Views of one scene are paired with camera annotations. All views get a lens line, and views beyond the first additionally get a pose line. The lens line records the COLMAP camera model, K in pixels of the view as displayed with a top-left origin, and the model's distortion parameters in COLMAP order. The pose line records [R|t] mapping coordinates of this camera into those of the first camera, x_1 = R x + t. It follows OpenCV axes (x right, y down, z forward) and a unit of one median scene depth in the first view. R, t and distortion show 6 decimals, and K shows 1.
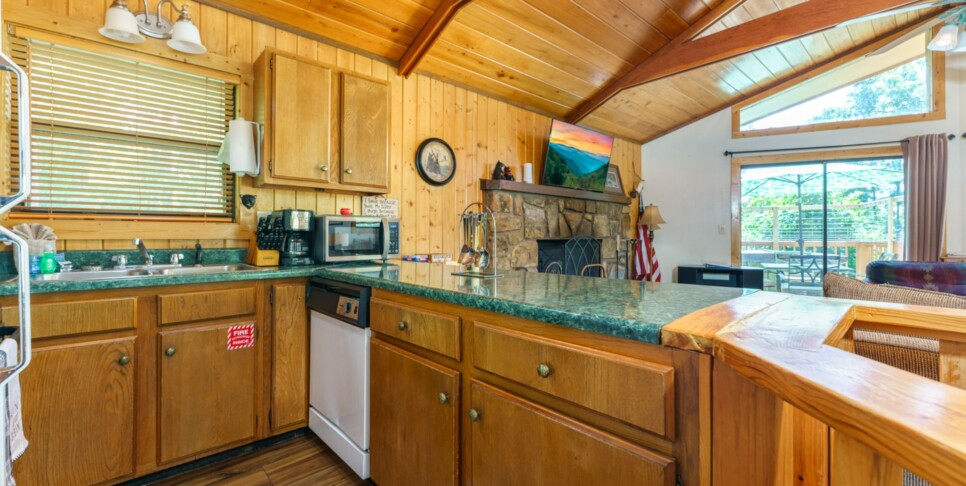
lens RADIAL K [[395.8, 0, 459.0], [0, 395.8, 228.9], [0, 0, 1]] dist [0.000698, -0.001346]
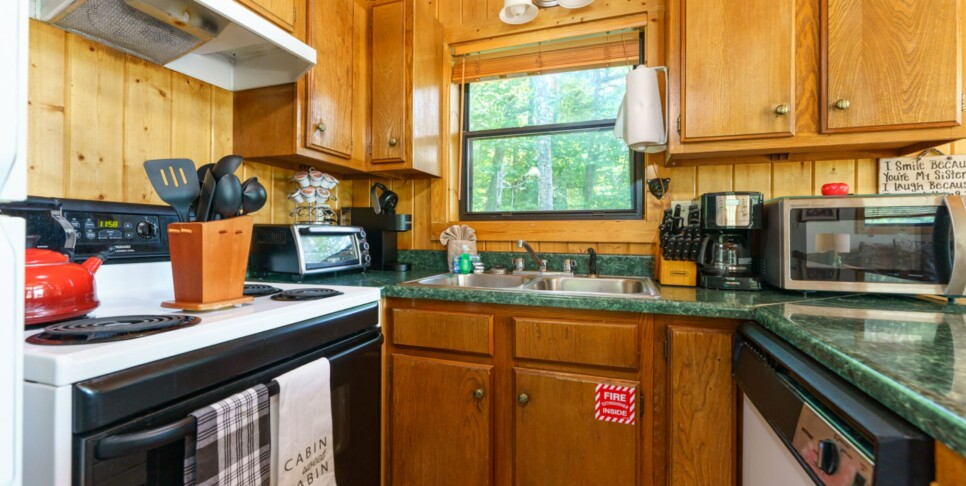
lens RADIAL K [[380.6, 0, 513.6], [0, 380.6, 235.1], [0, 0, 1]] dist [-0.003296, -0.000403]
pose [[0.538922, -0.000573, -0.842356, -0.104961], [0.011220, 0.999916, 0.006498, 0.005783], [0.842281, -0.012954, 0.538883, 0.413057]]
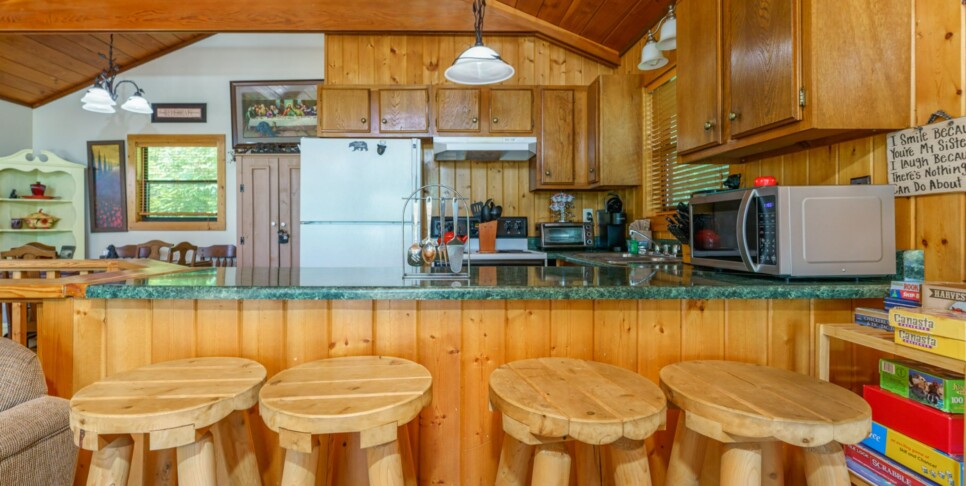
lens RADIAL K [[457.0, 0, 411.3], [0, 457.0, 228.2], [0, 0, 1]] dist [-0.002513, -0.000660]
pose [[-0.671951, -0.003532, -0.740587, 0.539983], [0.012646, 0.999788, -0.016242, 0.025284], [0.740487, -0.020279, -0.671764, 1.094857]]
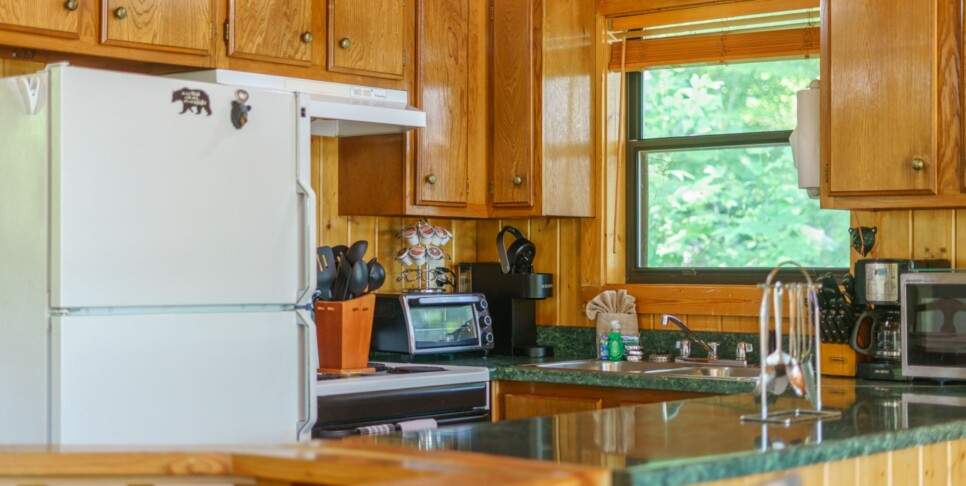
lens RADIAL K [[1622.4, 0, 485.5], [0, 1622.4, 241.7], [0, 0, 1]] dist [-0.045153, 0.000000]
pose [[0.124844, -0.016228, -0.992044, 1.315718], [0.018155, 0.999736, -0.014069, -0.047536], [0.992010, -0.016254, 0.125105, 0.288174]]
